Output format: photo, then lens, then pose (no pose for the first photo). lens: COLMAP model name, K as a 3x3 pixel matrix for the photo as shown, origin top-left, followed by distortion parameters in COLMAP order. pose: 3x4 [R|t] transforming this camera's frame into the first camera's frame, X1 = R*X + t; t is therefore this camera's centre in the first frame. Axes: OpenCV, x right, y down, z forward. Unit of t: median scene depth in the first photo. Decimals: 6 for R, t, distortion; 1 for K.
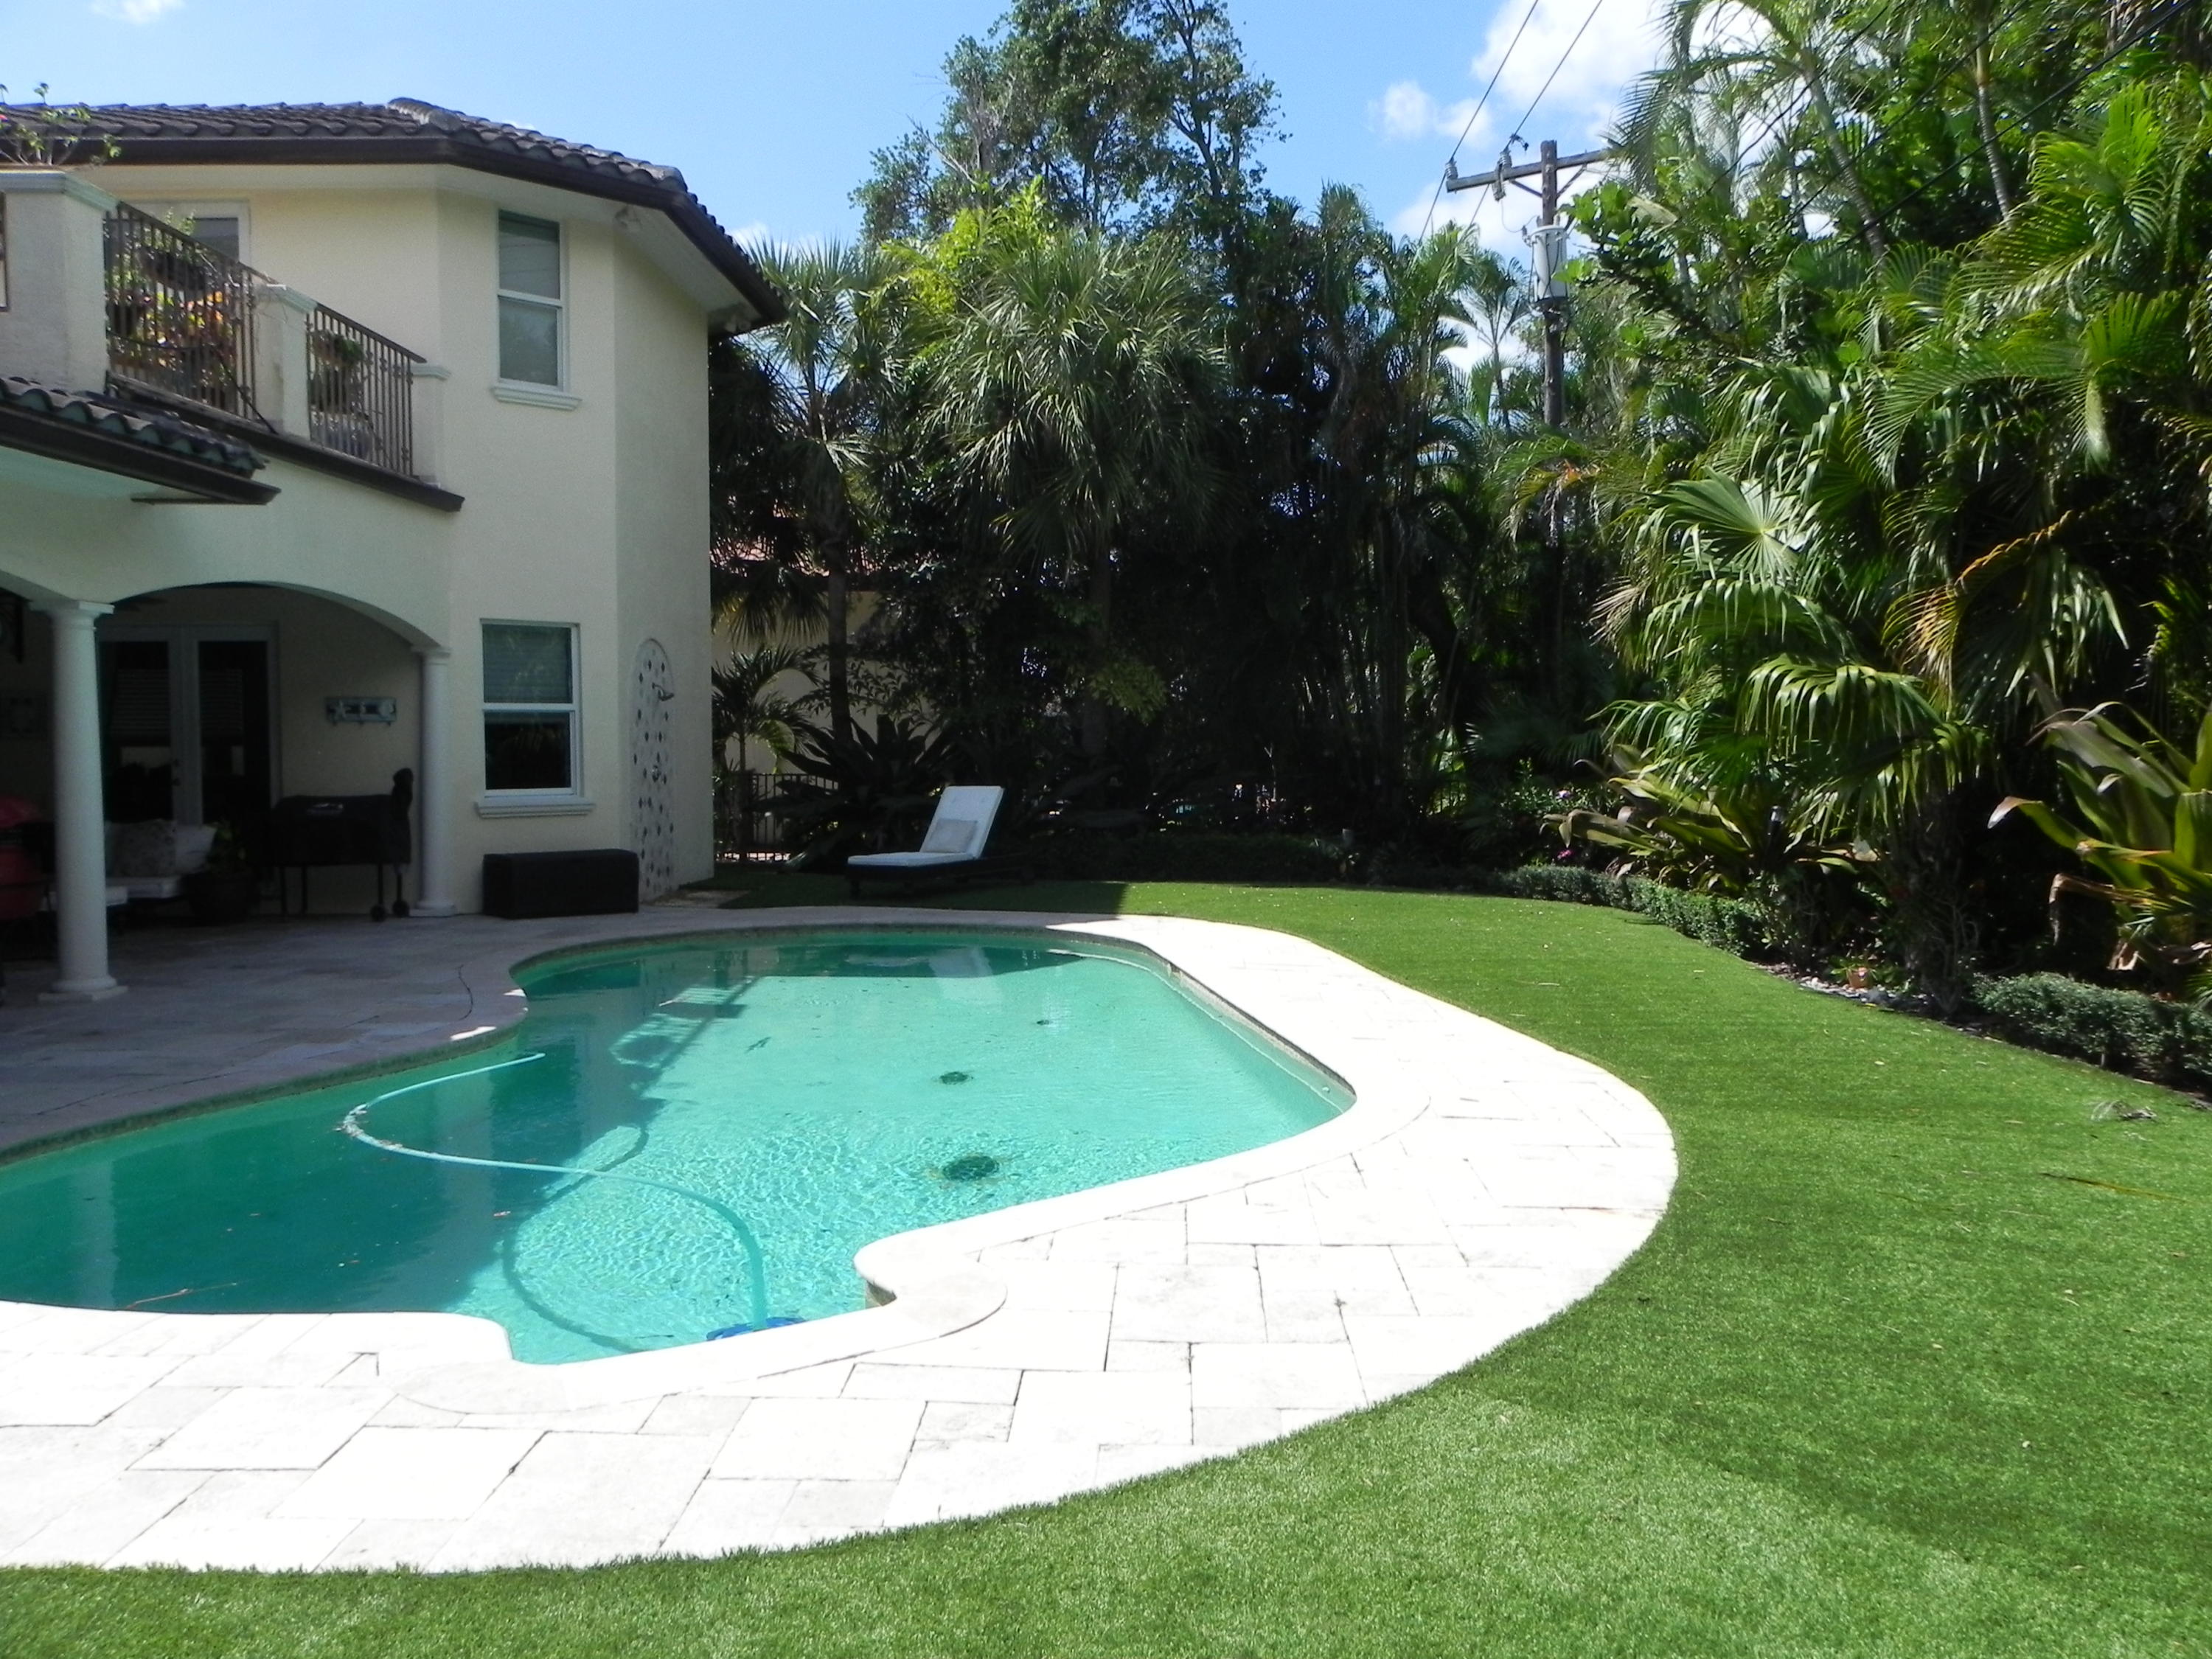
lens RADIAL K [[1667.1, 0, 1135.6], [0, 1667.1, 812.4], [0, 0, 1]] dist [-0.007734, -0.003995]
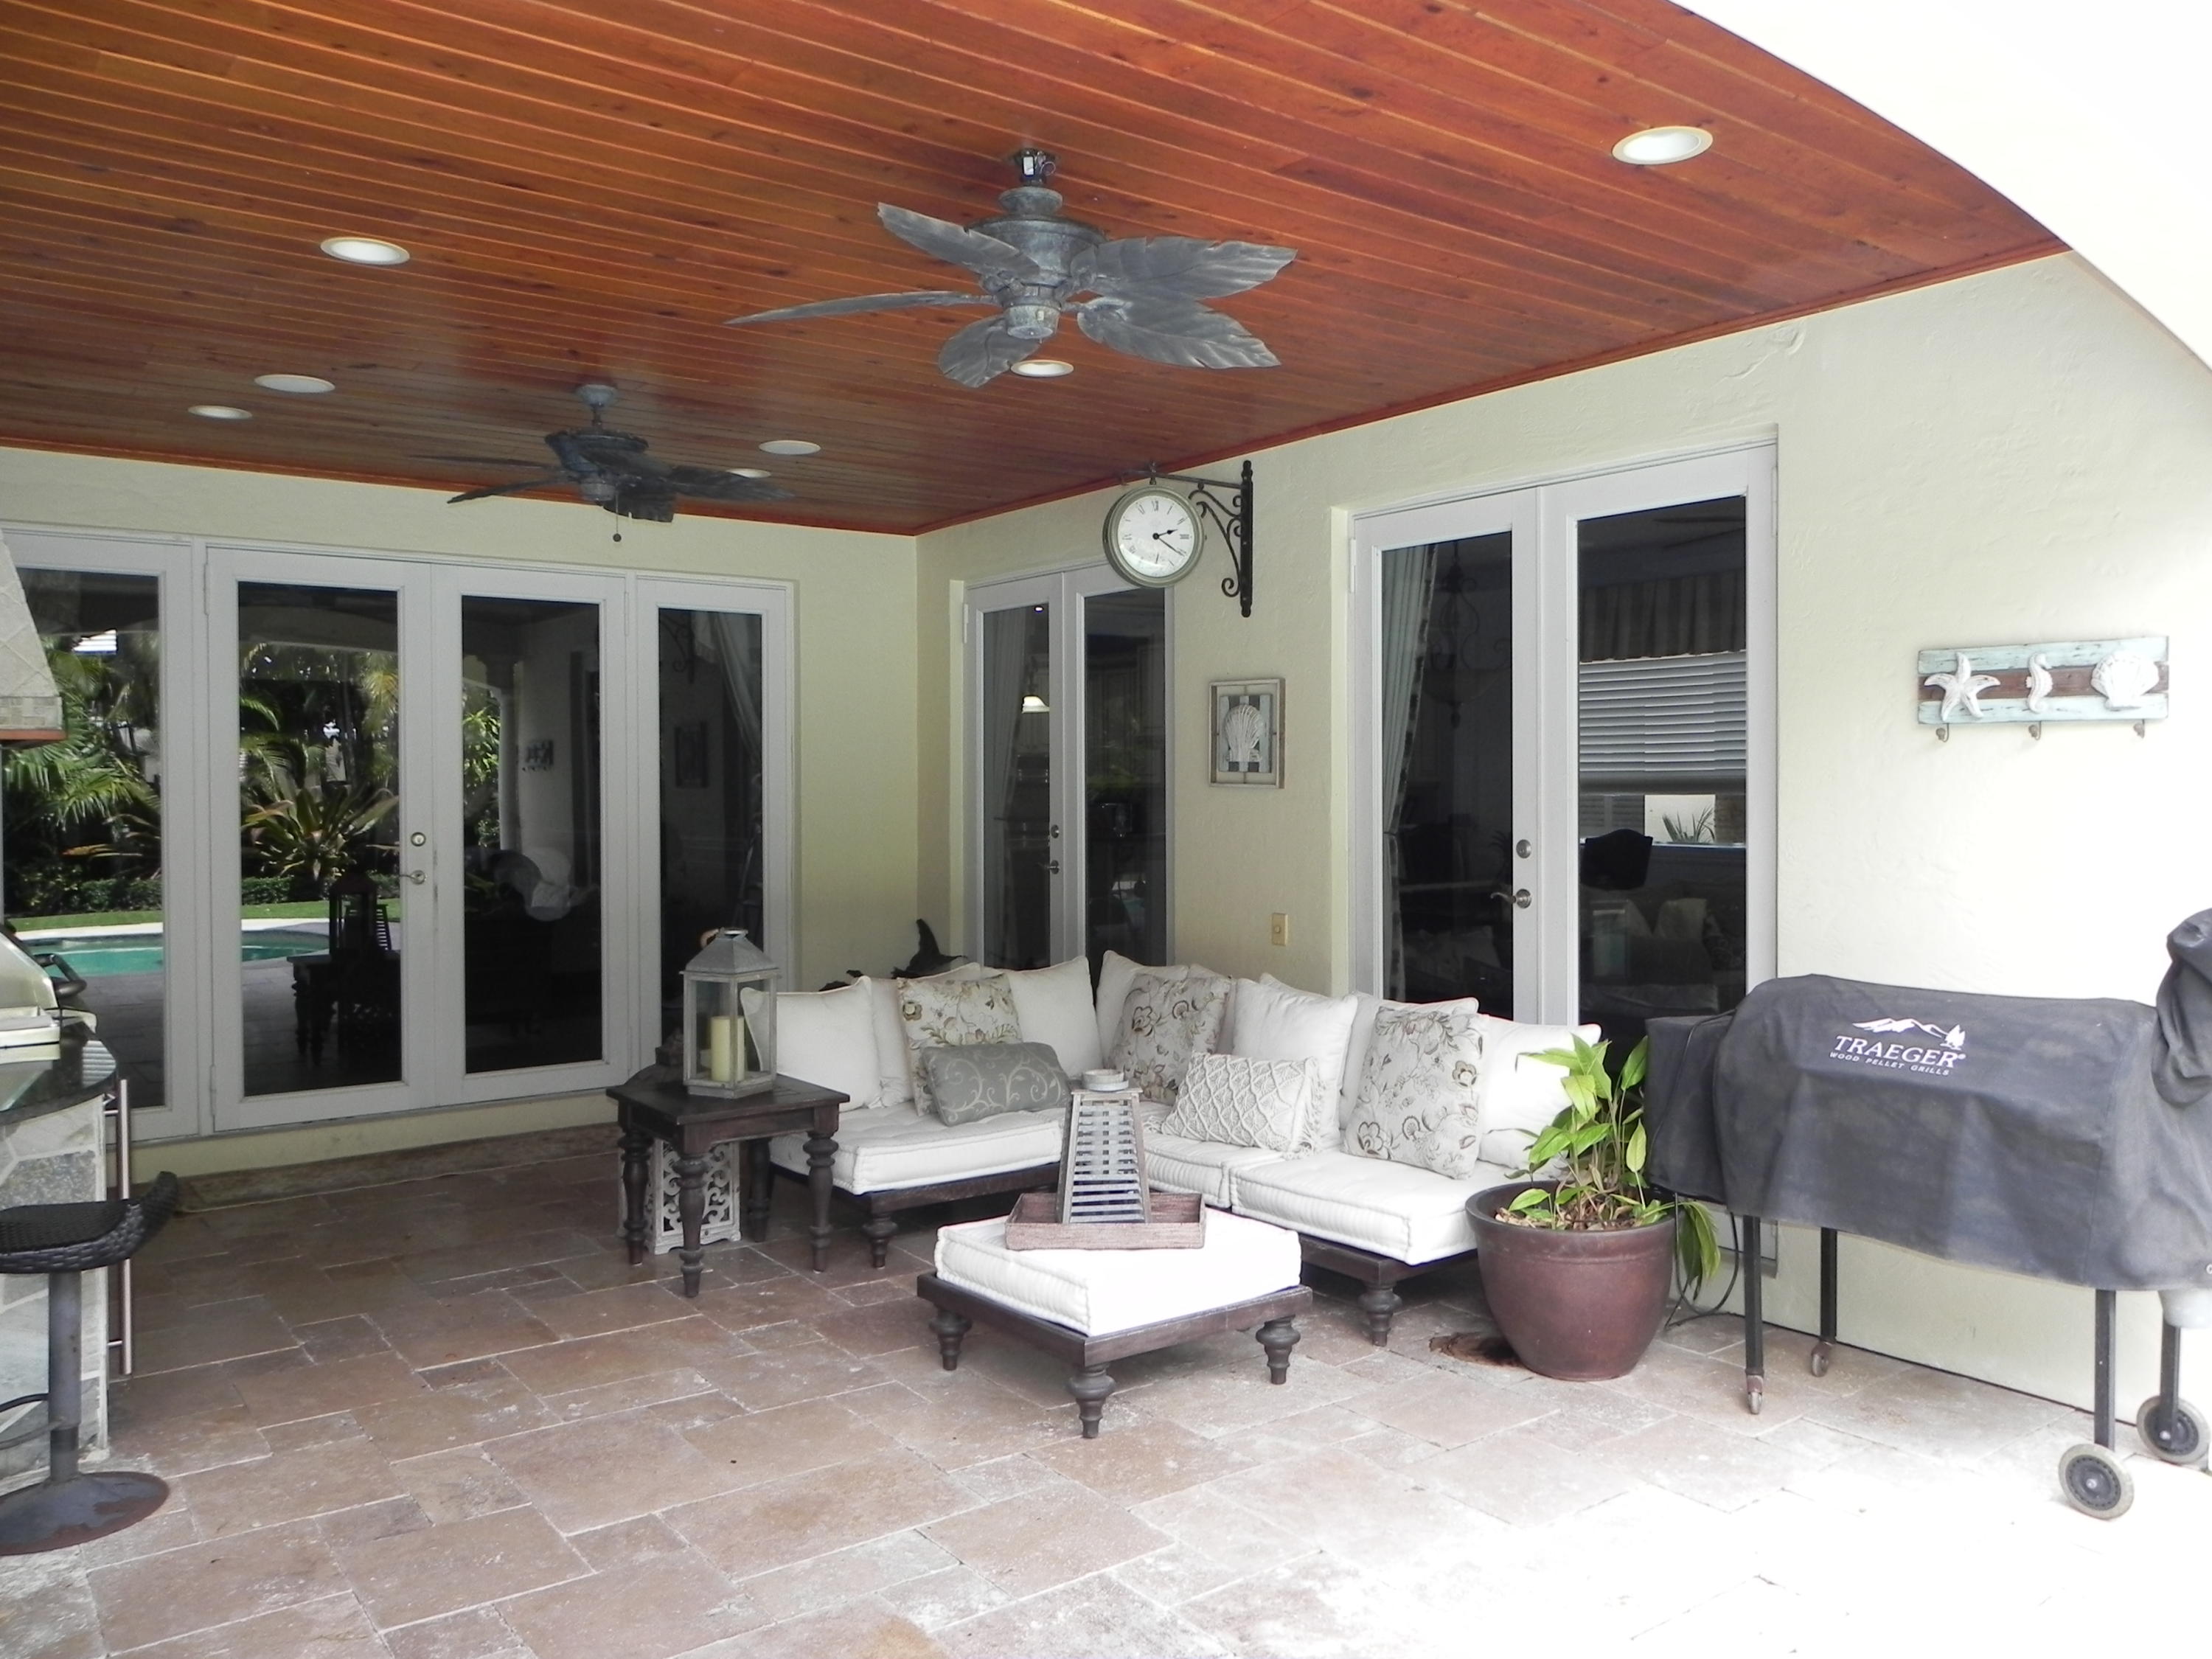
lens RADIAL K [[1667.1, 0, 1135.6], [0, 1667.1, 812.4], [0, 0, 1]] dist [-0.007734, -0.003995]
pose [[0.622855, 0.014158, -0.782209, -0.340579], [-0.028297, 0.999590, -0.004440, -0.034378], [0.781825, 0.024900, 0.623000, 0.707134]]
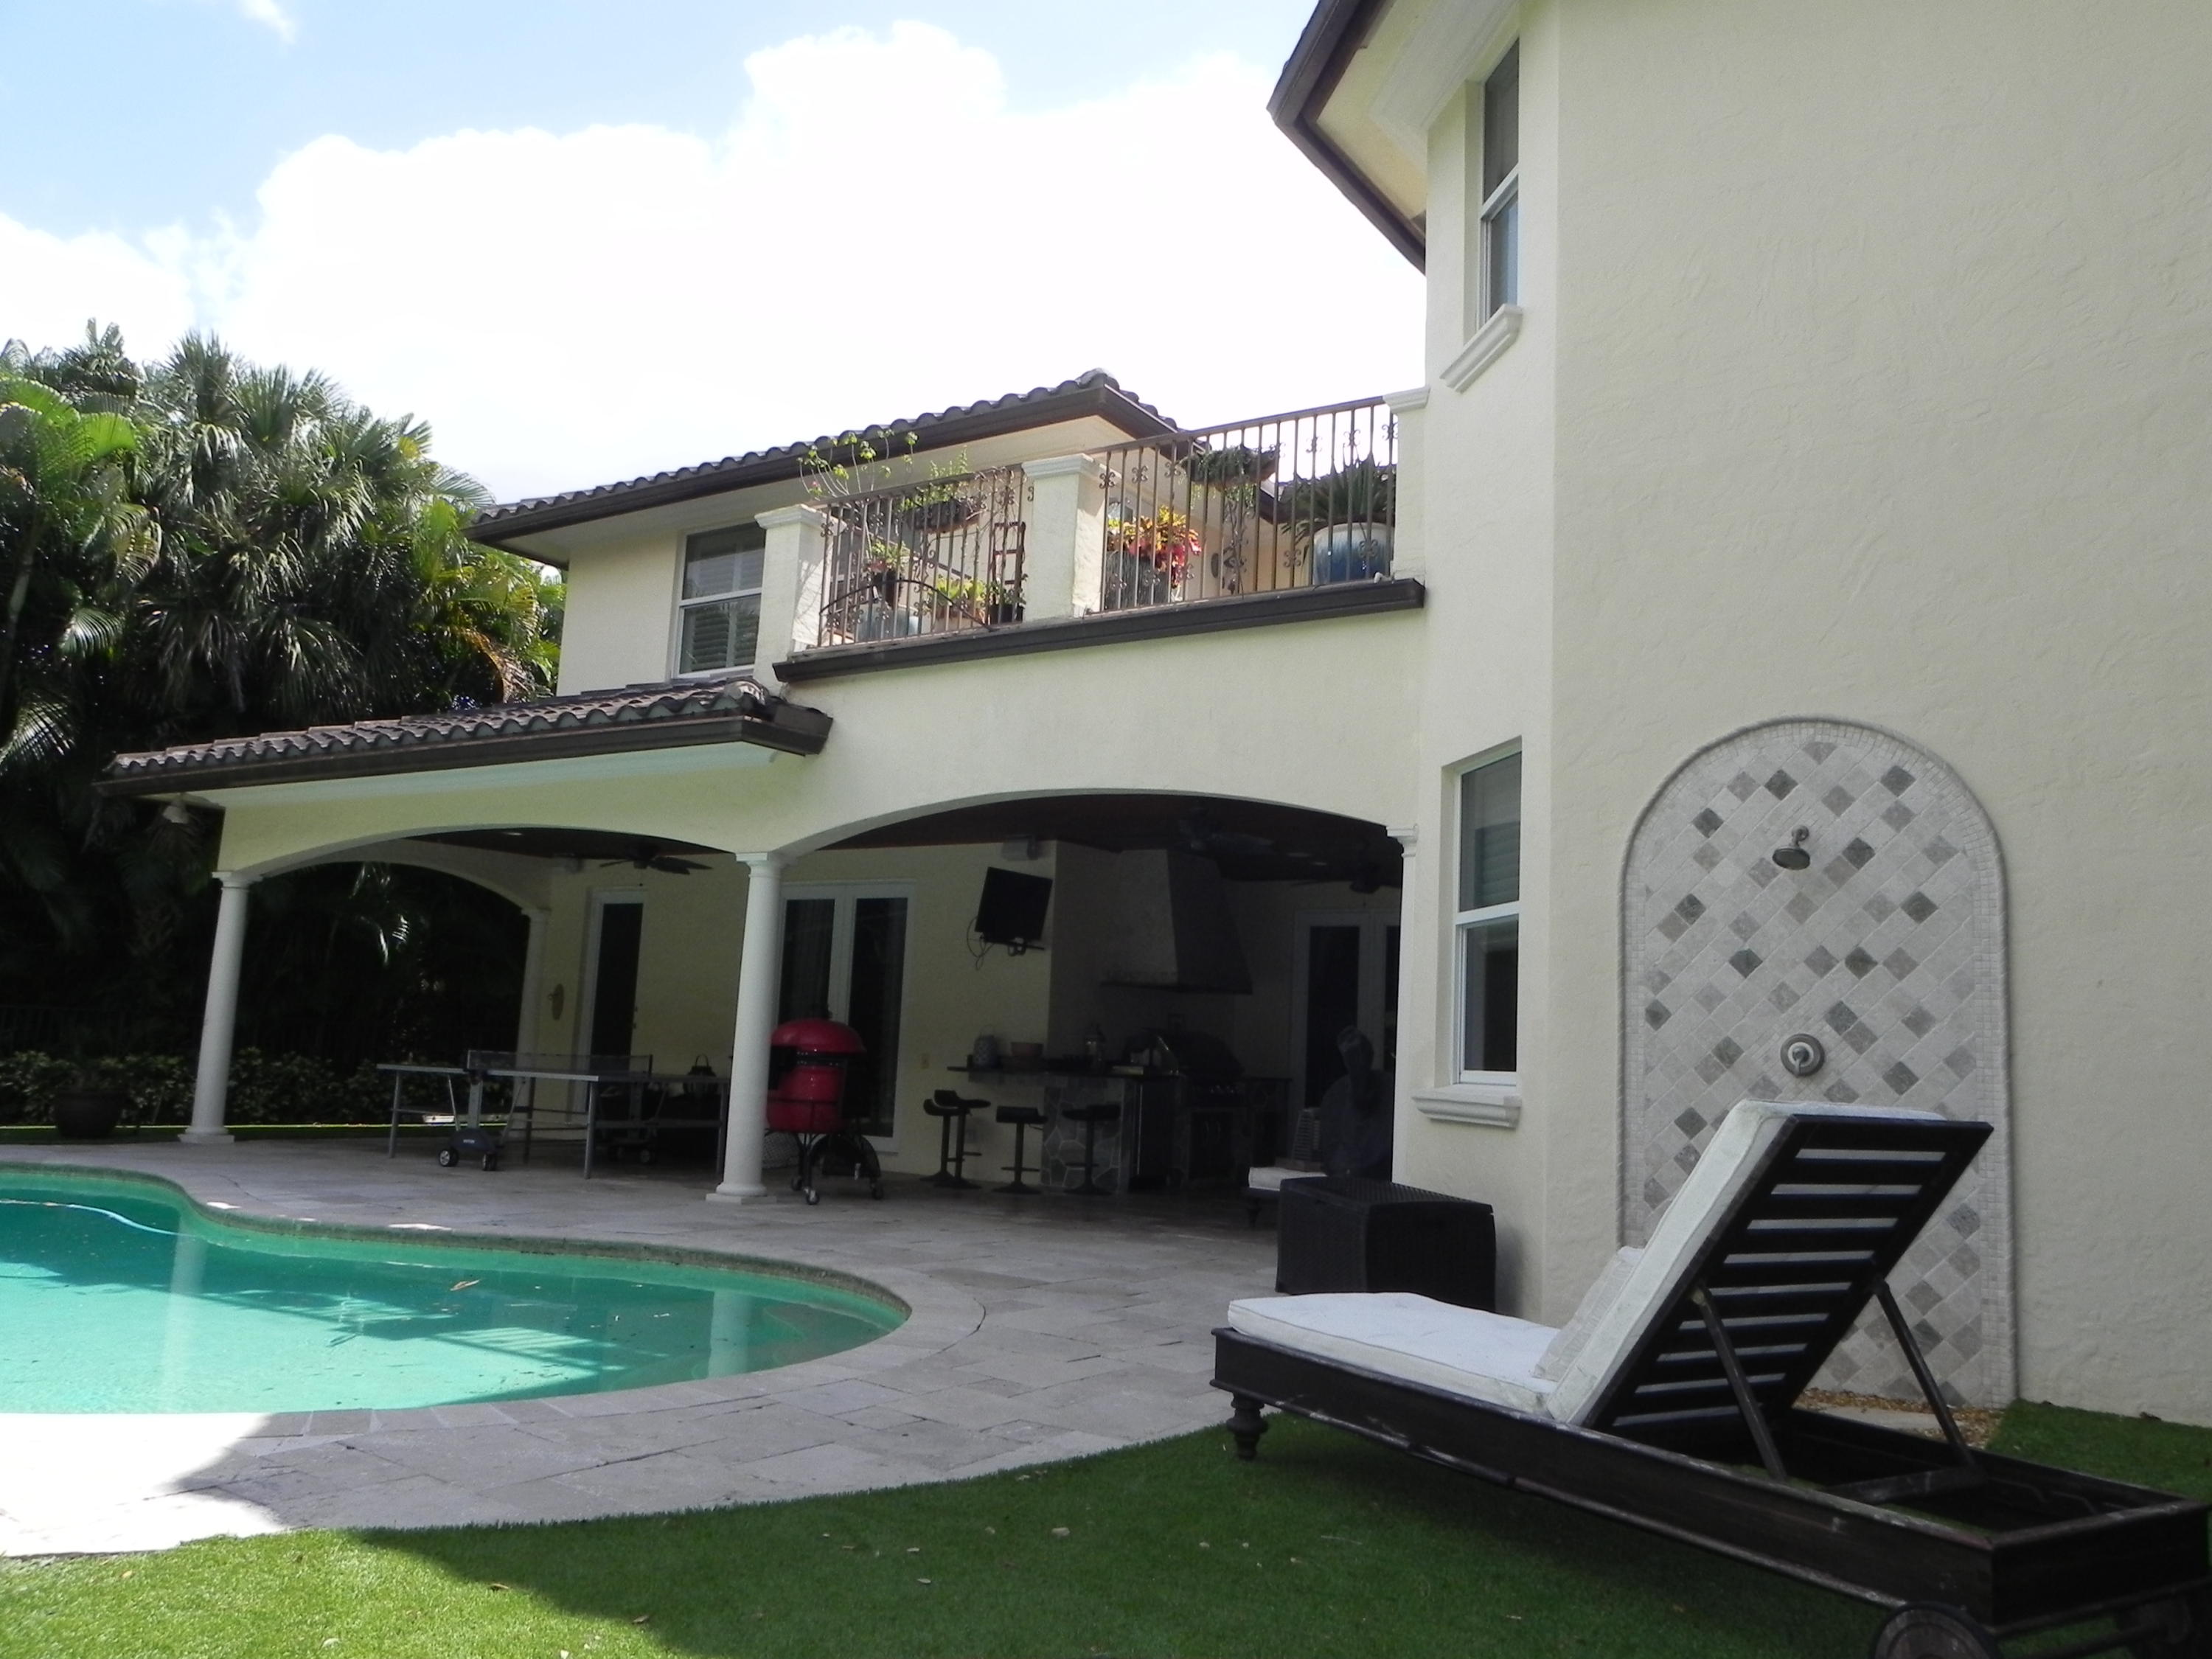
lens RADIAL K [[1667.1, 0, 1135.6], [0, 1667.1, 812.4], [0, 0, 1]] dist [-0.007734, -0.003995]
pose [[-0.520467, -0.144618, -0.841546, 0.148424], [-0.079377, 0.989480, -0.120948, -0.023542], [0.850185, 0.003850, -0.526471, 1.240262]]
